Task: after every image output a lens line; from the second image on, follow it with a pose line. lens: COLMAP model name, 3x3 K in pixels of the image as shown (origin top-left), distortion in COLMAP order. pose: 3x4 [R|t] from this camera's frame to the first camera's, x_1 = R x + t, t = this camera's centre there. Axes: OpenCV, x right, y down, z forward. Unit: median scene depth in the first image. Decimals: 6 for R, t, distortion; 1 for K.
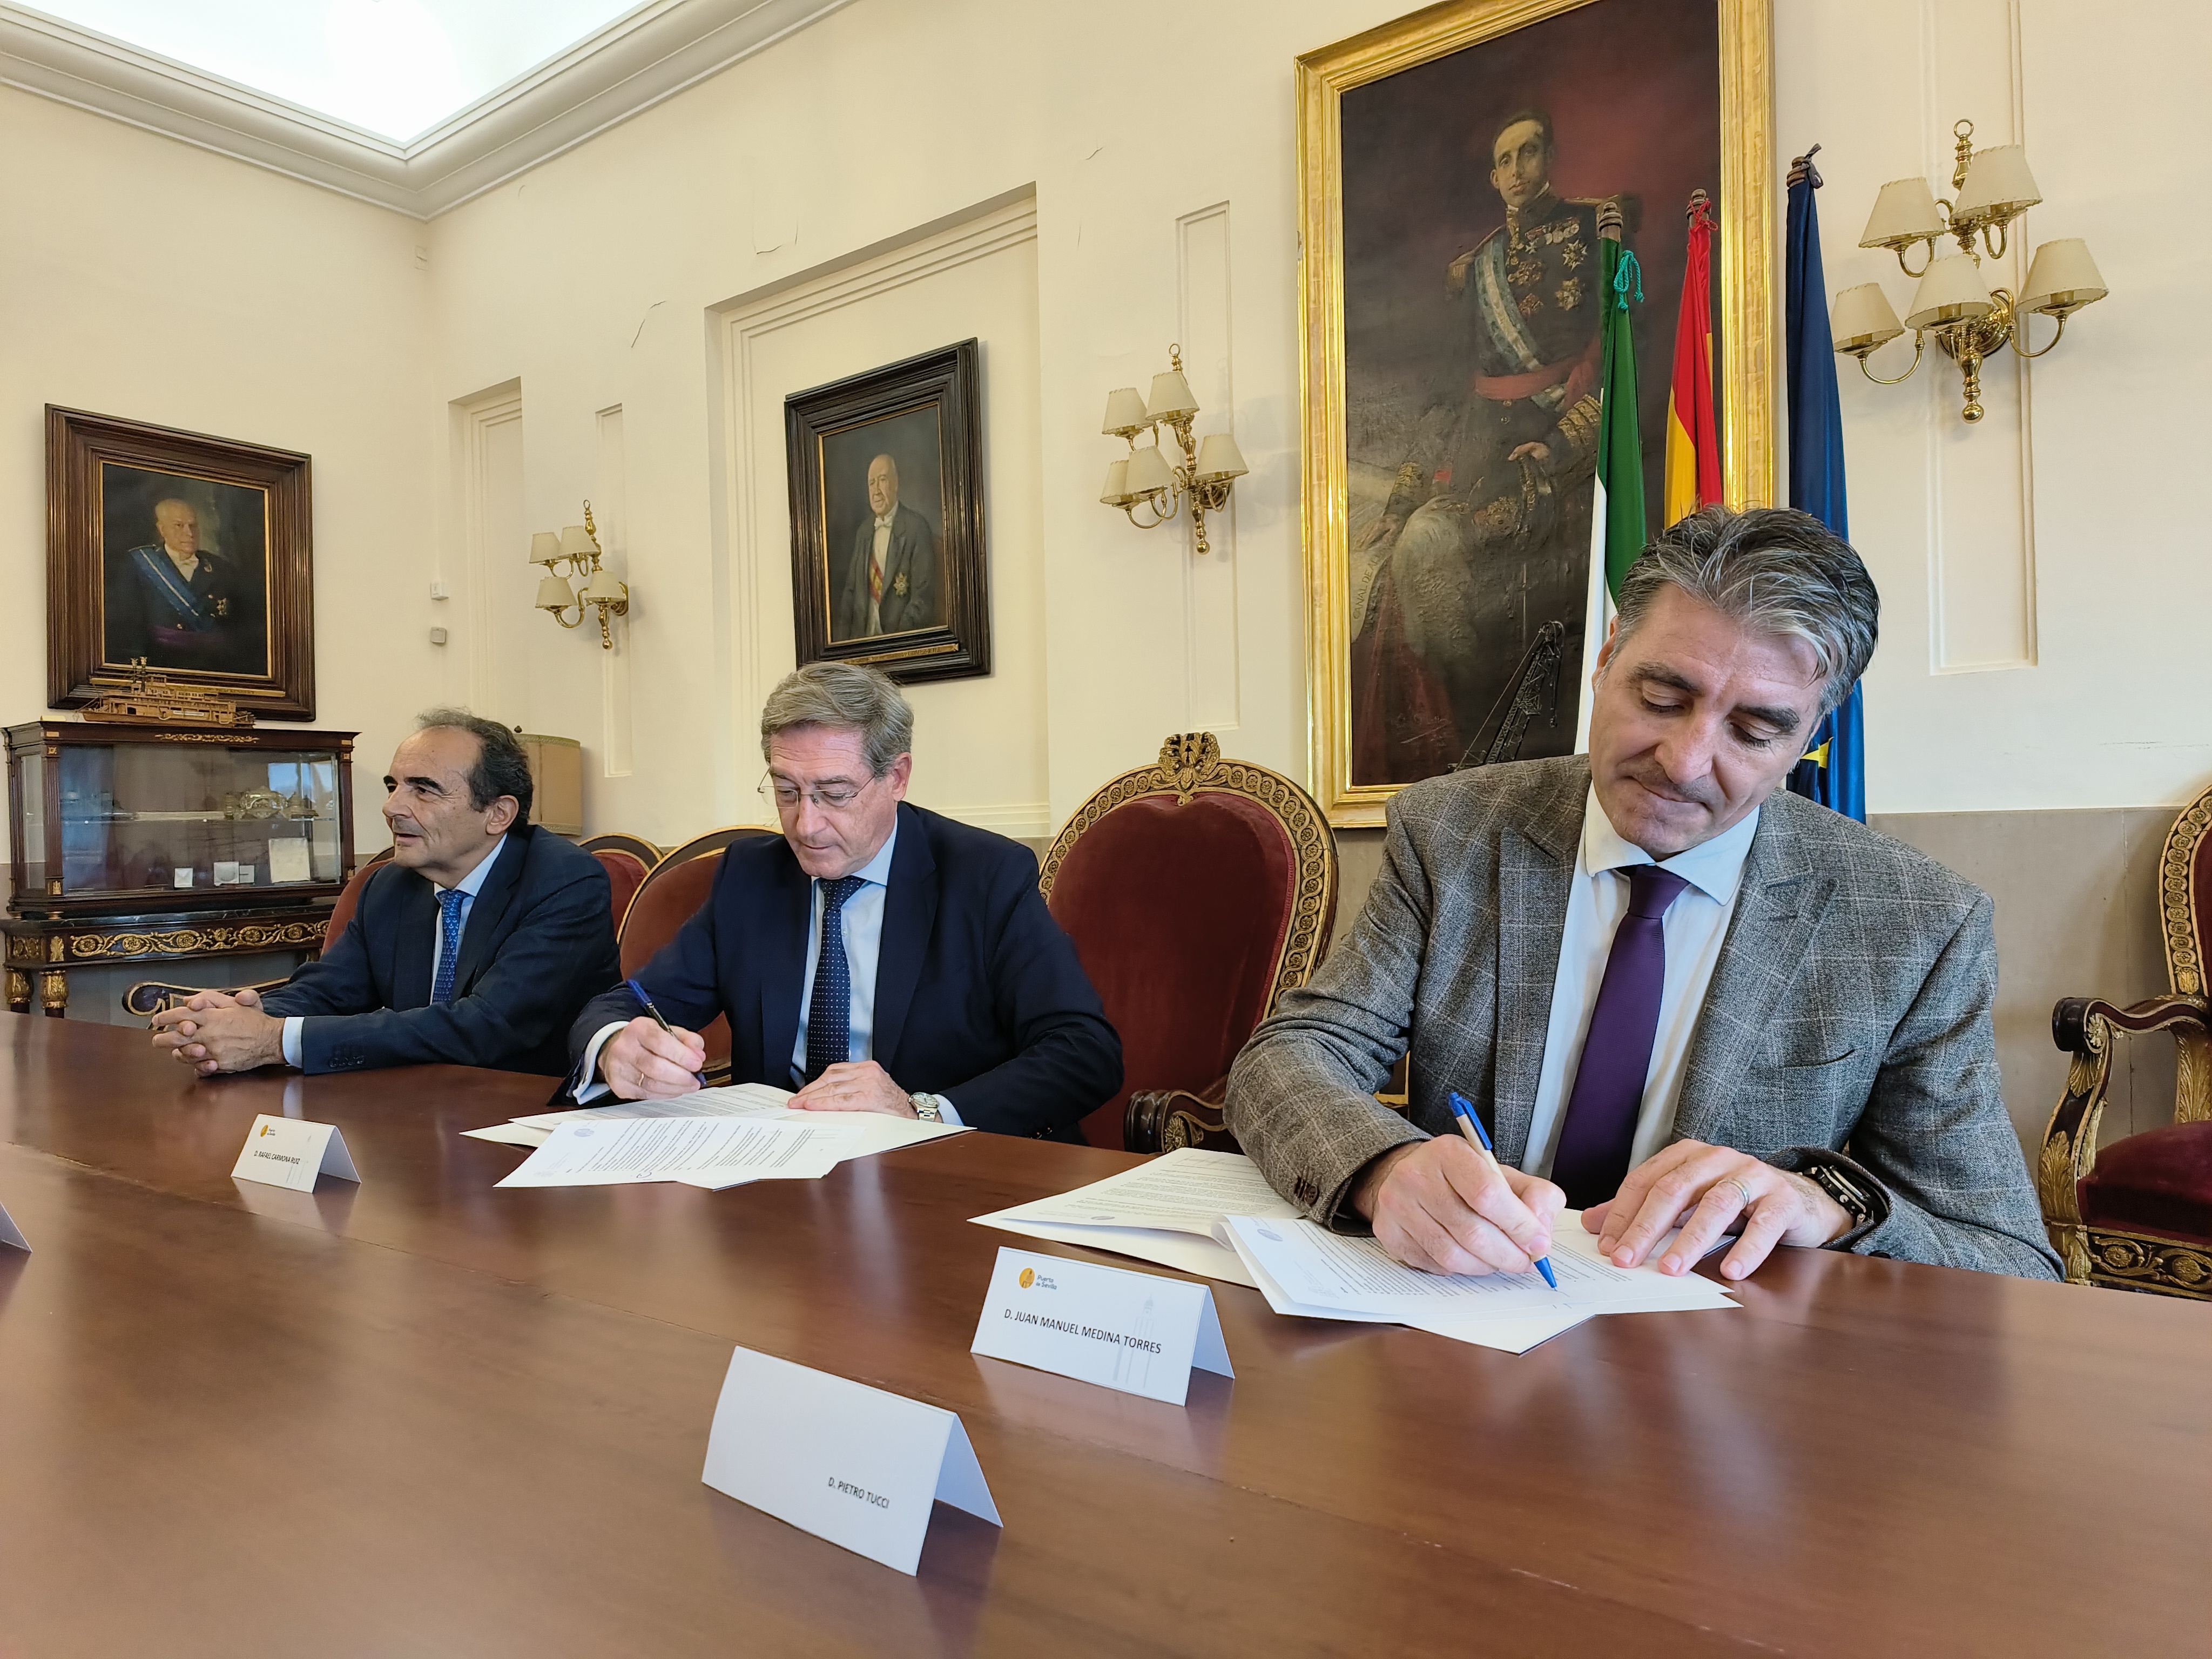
lens RADIAL K [[1457.8, 0, 1104.0], [0, 1457.8, 832.3], [0, 0, 1]] dist [0.053798, -0.035457]
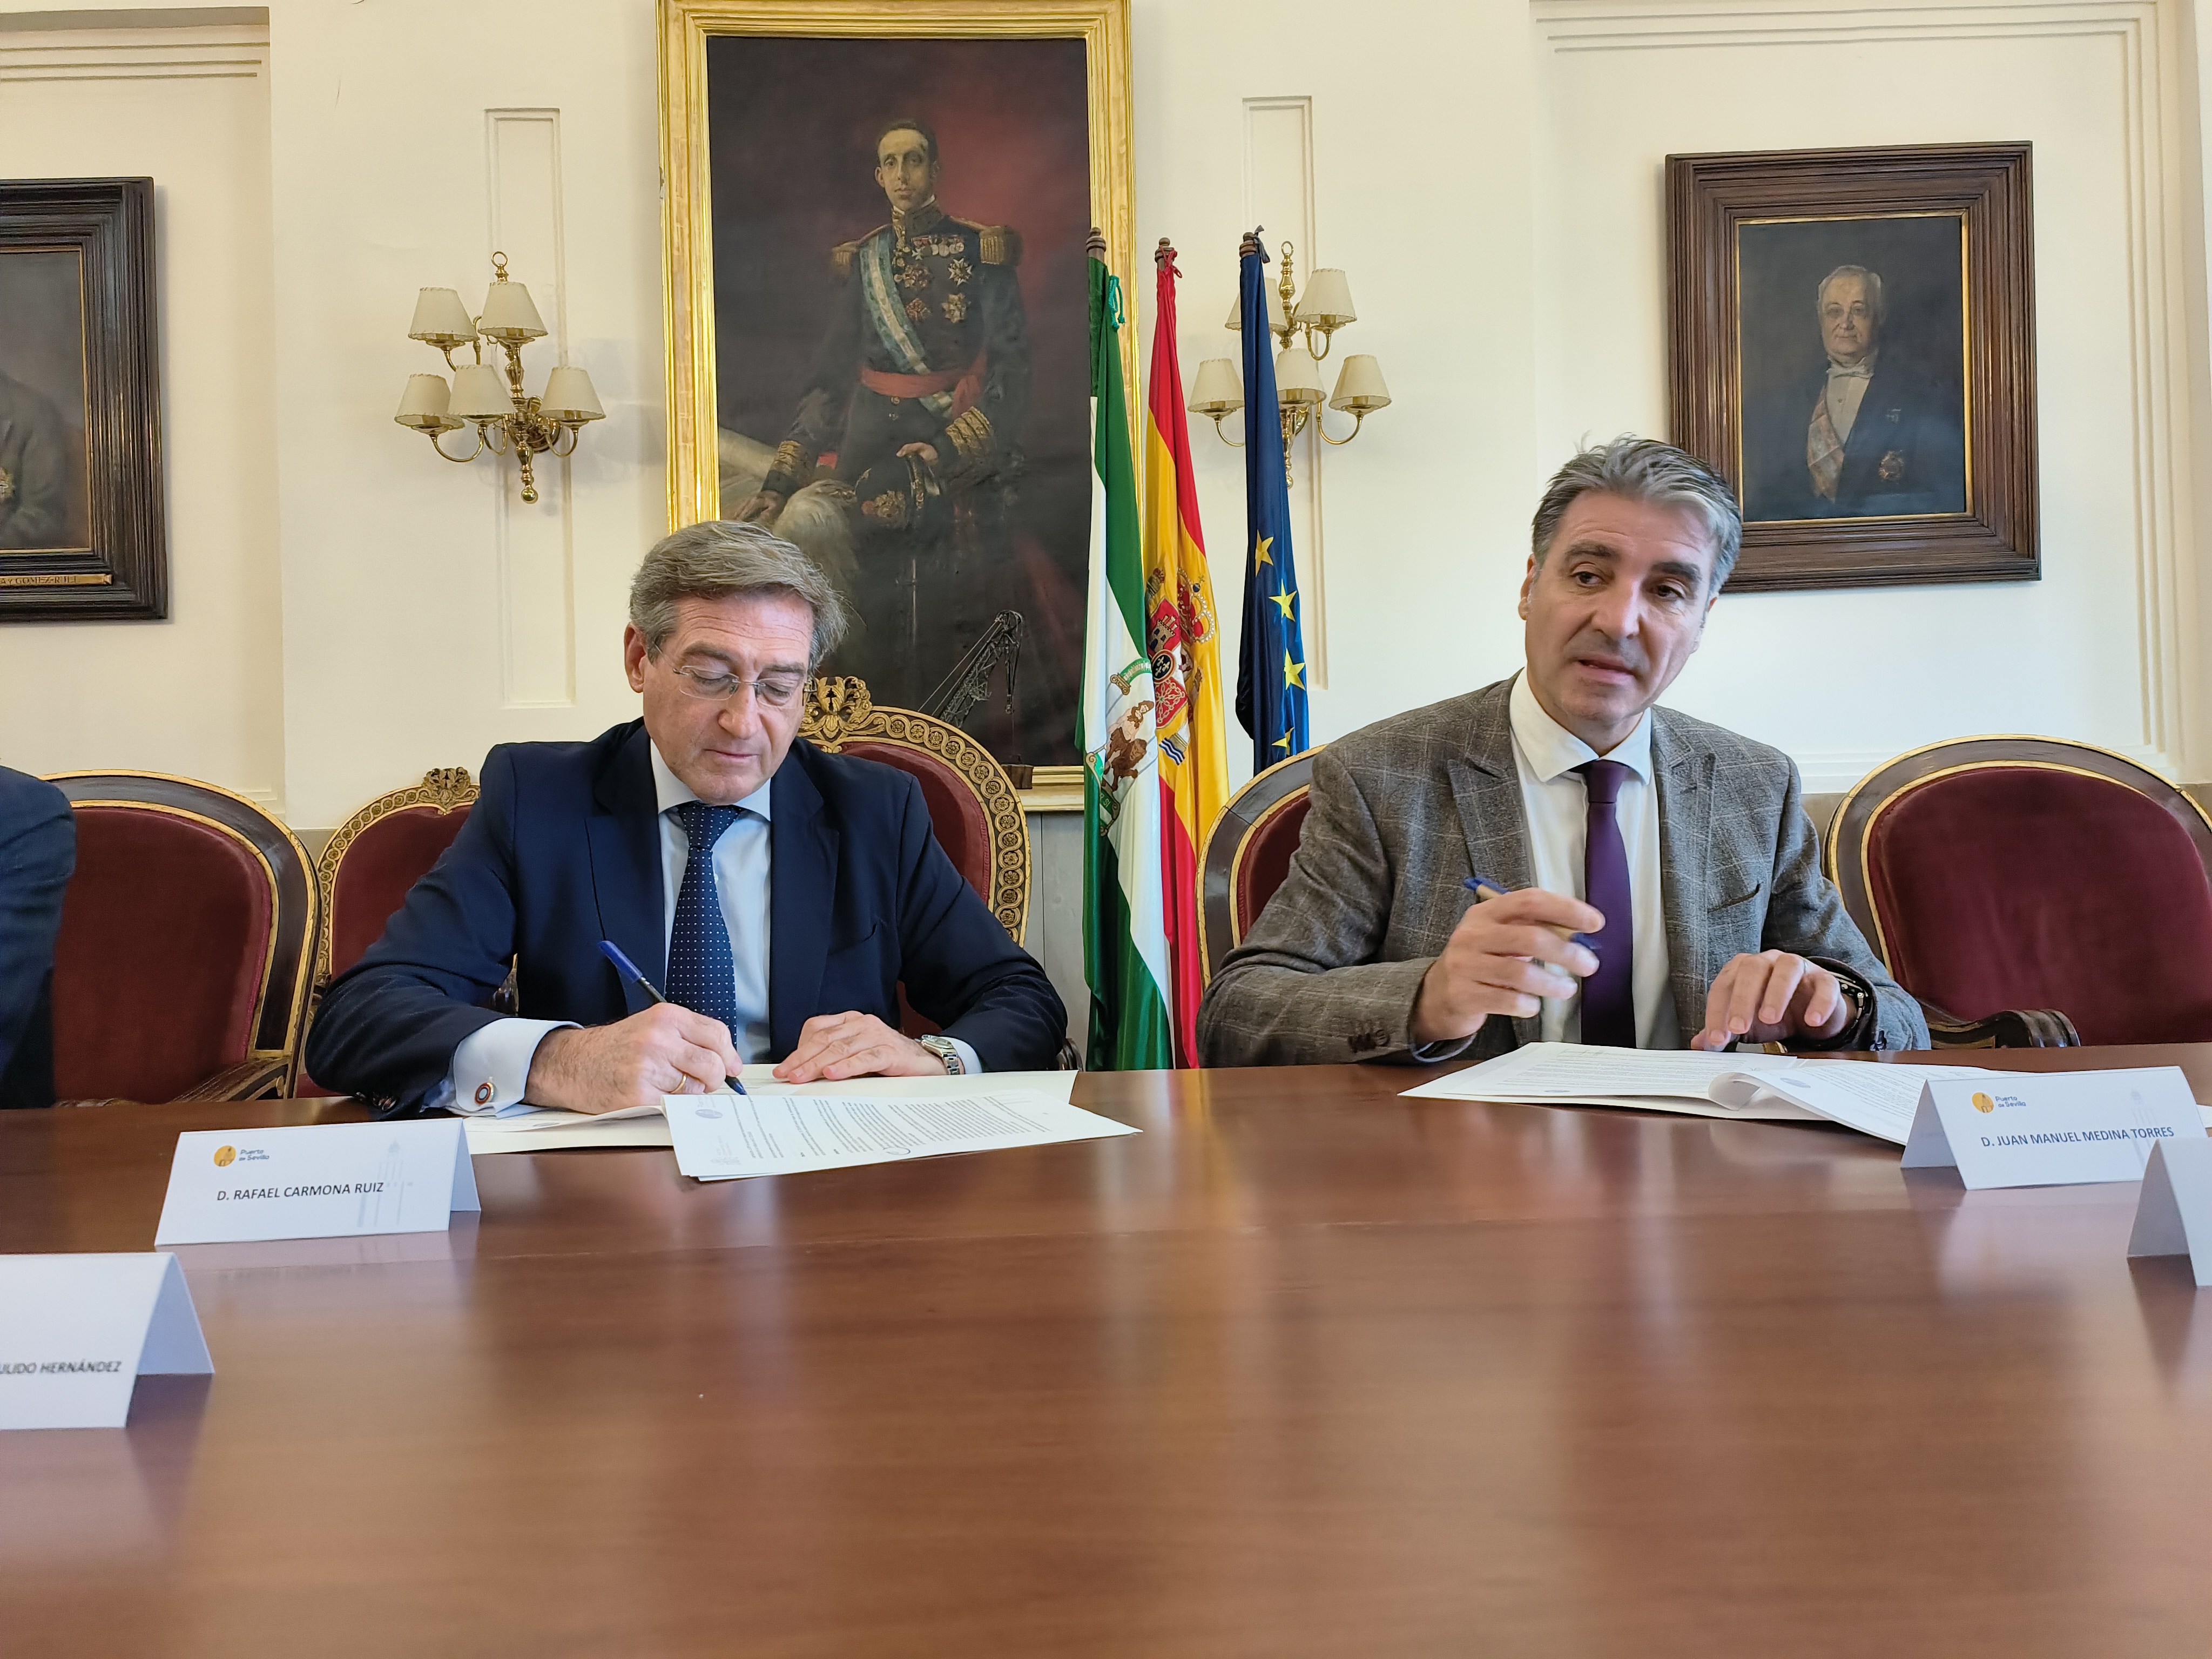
lens RADIAL K [[1457.8, 0, 1094.7], [0, 1457.8, 839.3], [0, 0, 1]] dist [0.053798, -0.035457]
pose [[0.778108, 0.011147, 0.628031, -0.246456], [0.004126, 0.999730, -0.022857, 0.034552], [-0.628117, 0.020376, 0.777852, 0.129257]]
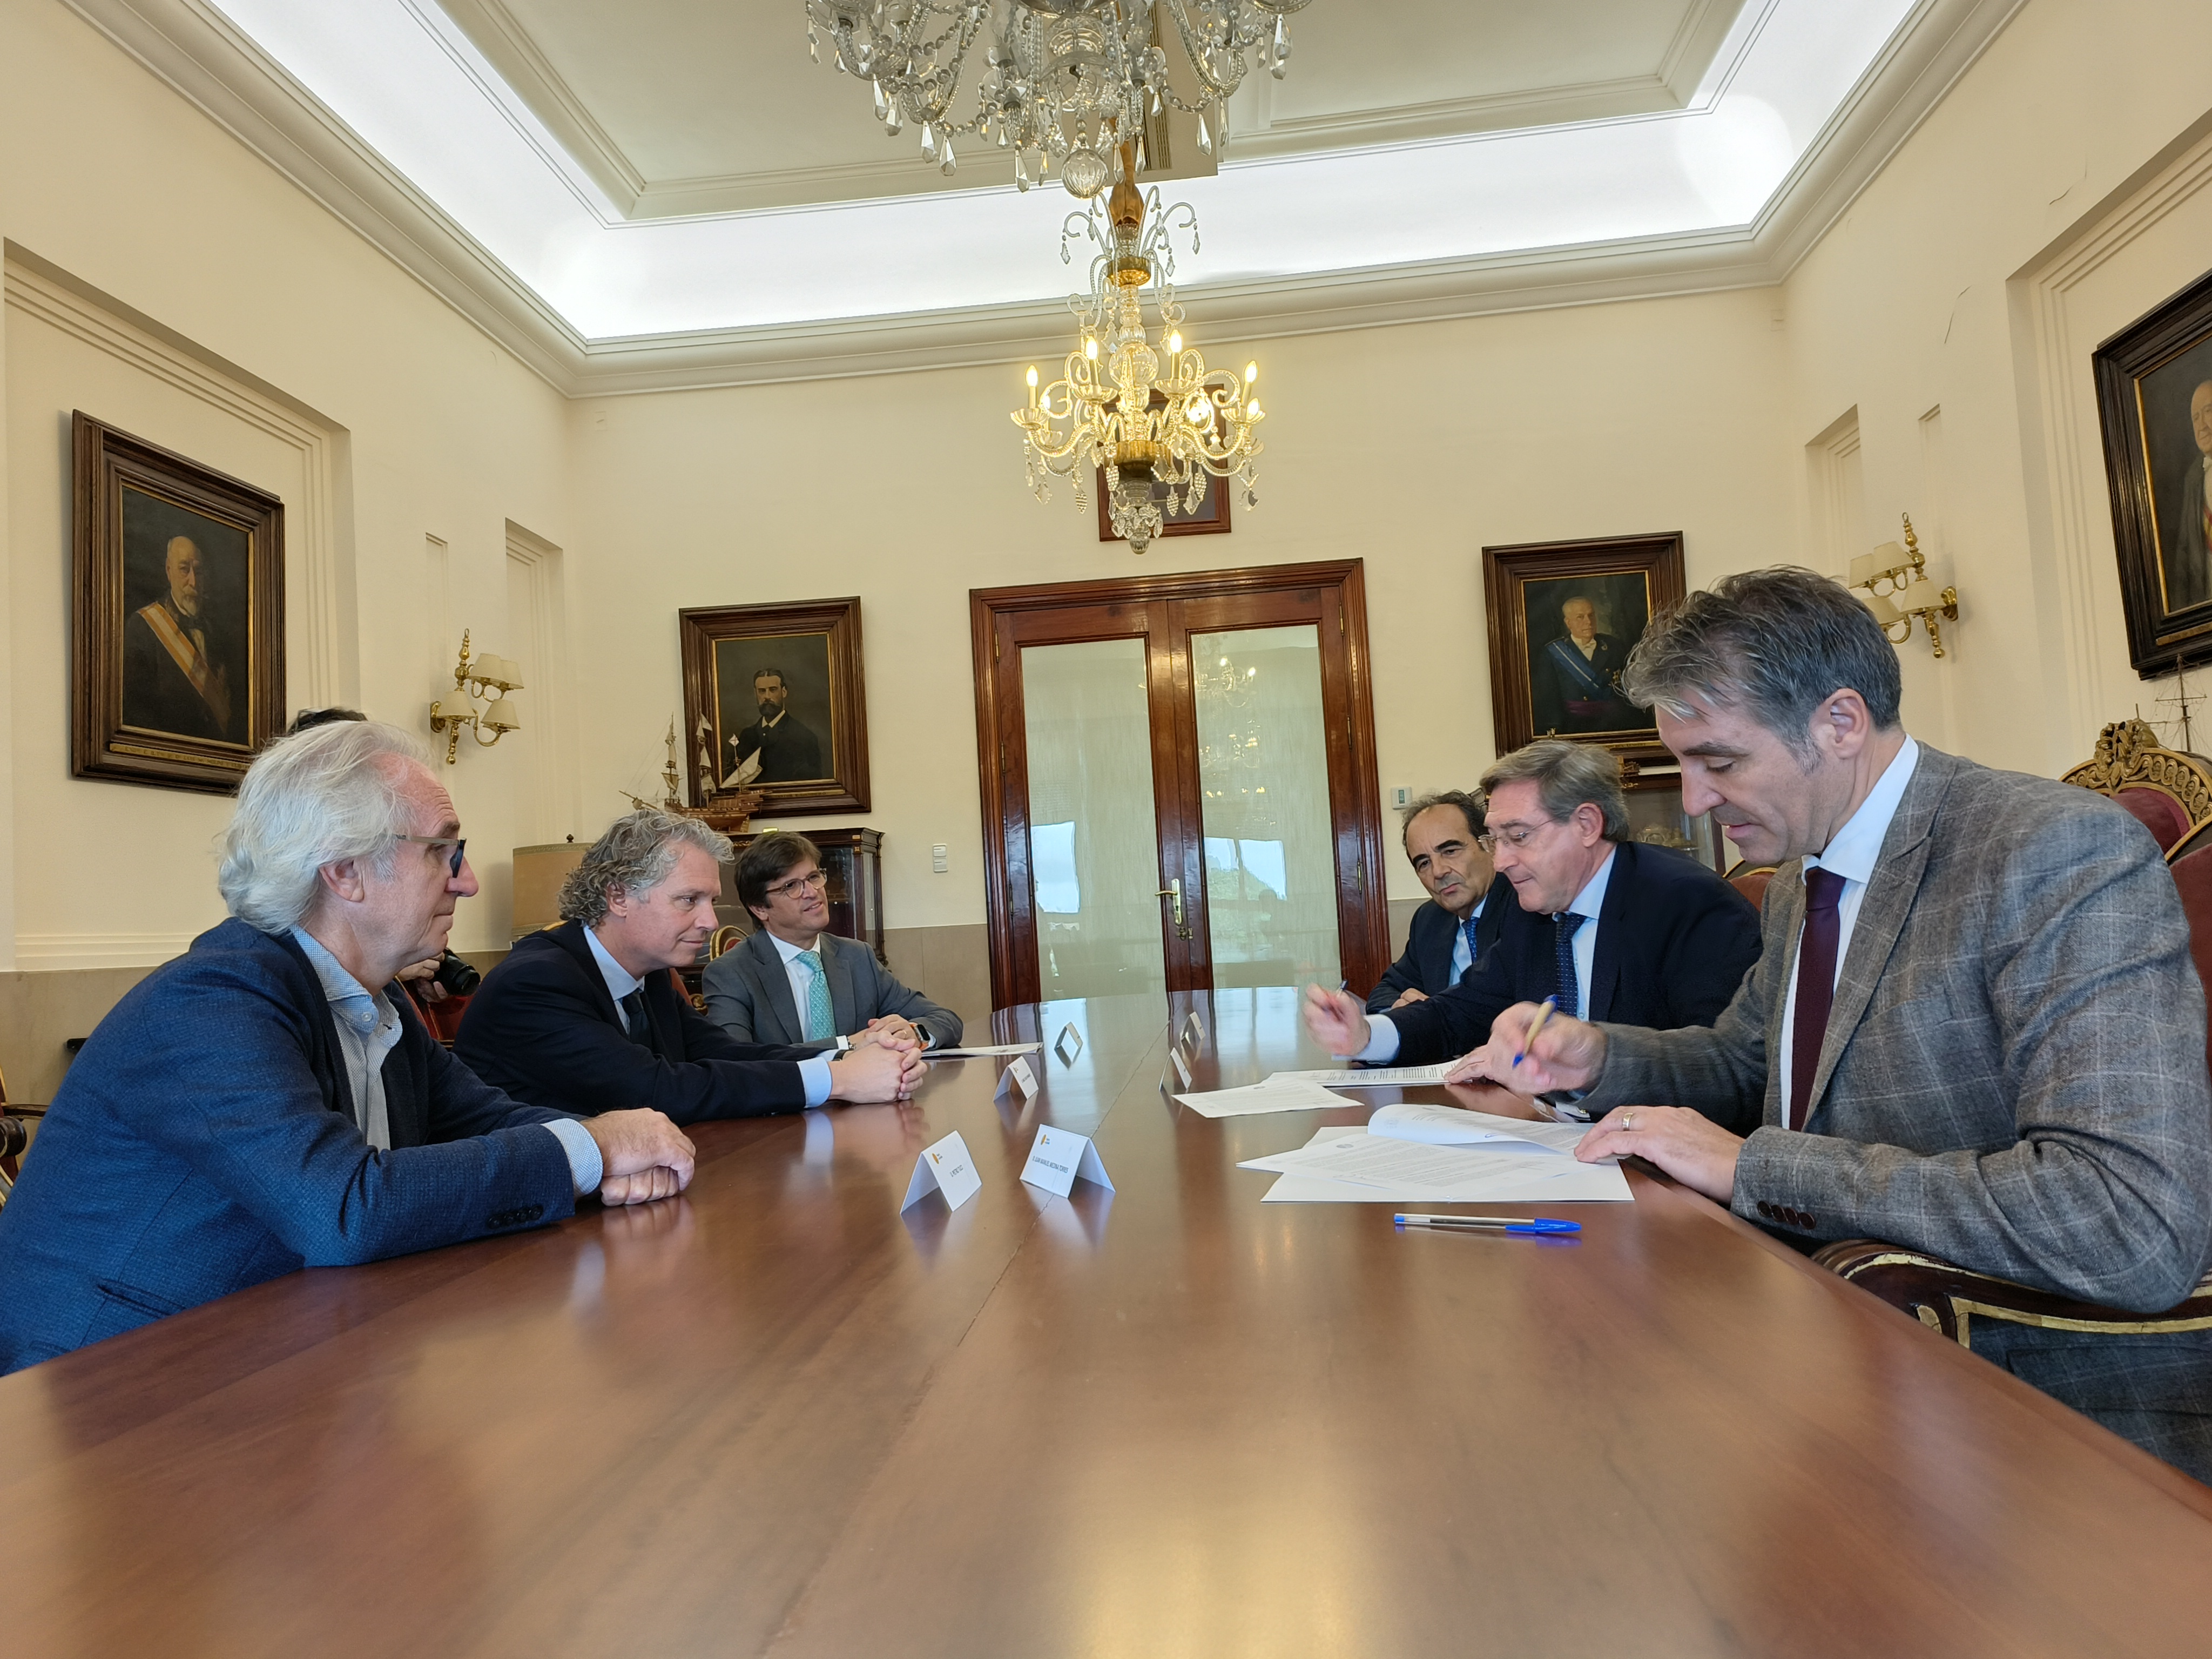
lens RADIAL K [[1457.8, 0, 1097.8], [0, 1457.8, 832.5], [0, 0, 1]] dist [0.053798, -0.035457]
pose [[0.533142, -0.063738, -0.843622, 0.310691], [0.053842, 0.997693, -0.041352, 0.001344], [0.844311, -0.023376, 0.535343, 0.003628]]
